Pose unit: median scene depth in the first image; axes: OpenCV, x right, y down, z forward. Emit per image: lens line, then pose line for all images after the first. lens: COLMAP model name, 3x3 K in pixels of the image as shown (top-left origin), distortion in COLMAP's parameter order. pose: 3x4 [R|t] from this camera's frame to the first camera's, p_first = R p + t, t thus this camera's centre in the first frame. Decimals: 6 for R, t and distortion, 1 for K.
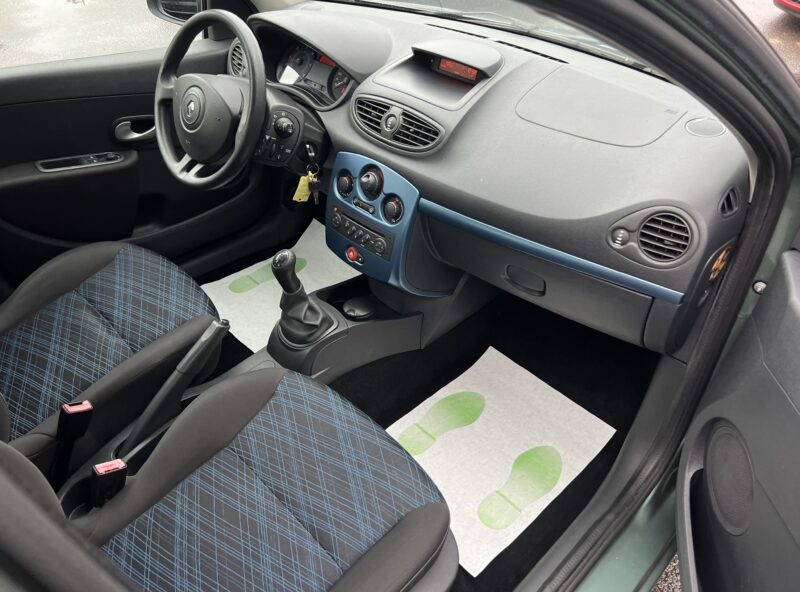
lens RADIAL K [[604.4, 0, 400.0], [0, 604.4, 296.0], [0, 0, 1]] dist [0.048128, -0.061980]
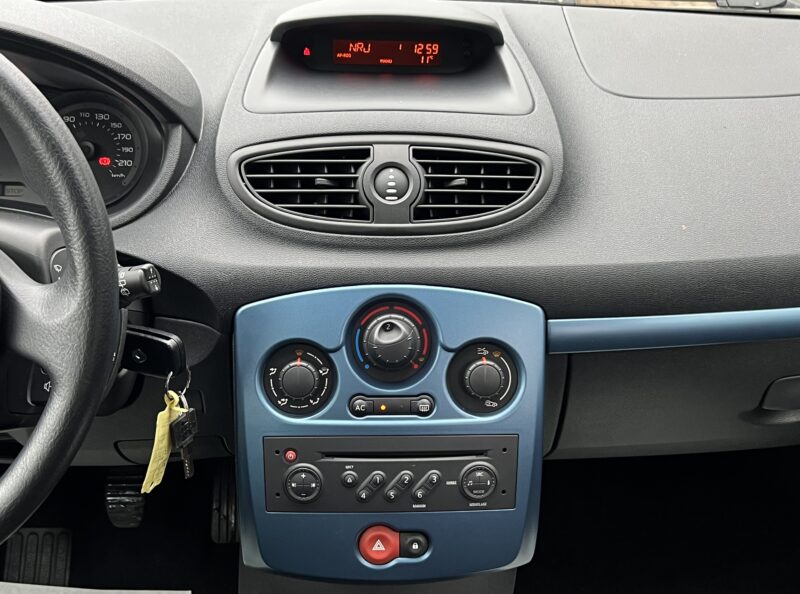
lens RADIAL K [[972.9, 0, 400.0], [0, 972.9, 297.0], [0, 0, 1]] dist [0.195405, -0.605148]
pose [[0.675072, -0.312909, 0.668107, -0.459883], [0.447690, 0.893547, -0.033863, -0.194690], [-0.586389, 0.321965, 0.743295, 0.545210]]
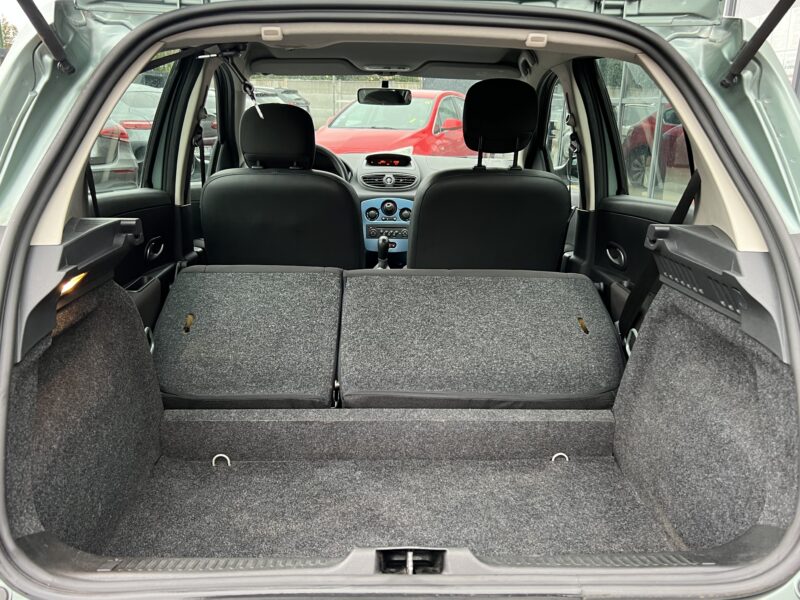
lens RADIAL K [[716.2, 0, 406.8], [0, 716.2, 302.0], [0, 0, 1]] dist [0.101030, -0.001052]
pose [[0.669156, -0.200822, 0.715473, -1.933834], [0.451208, 0.874800, -0.176455, 0.593395], [-0.590459, 0.440903, 0.675990, -0.615334]]
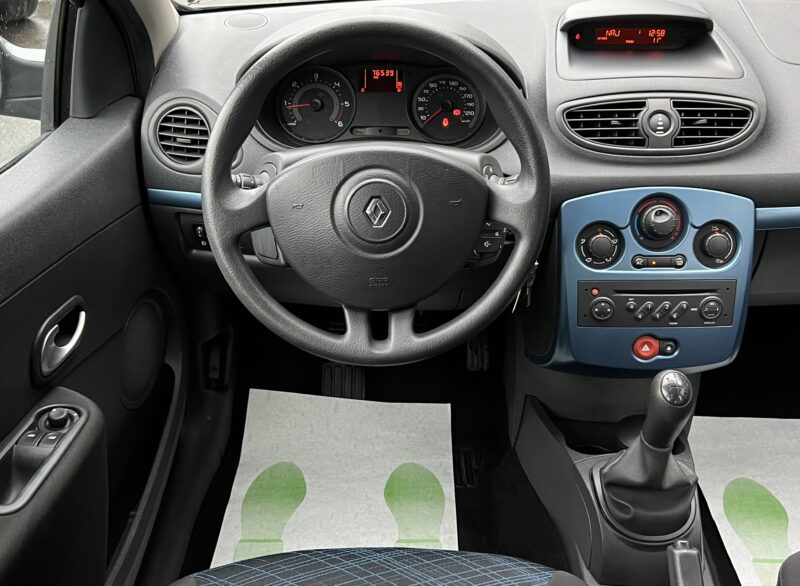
lens RADIAL K [[871.5, 0, 400.9], [0, 871.5, 273.6], [0, 0, 1]] dist [0.138408, -0.389300]
pose [[0.699145, -0.355206, 0.620503, -0.830251], [0.451350, 0.892344, 0.002268, -0.268908], [-0.554508, 0.278479, 0.784201, 0.470327]]
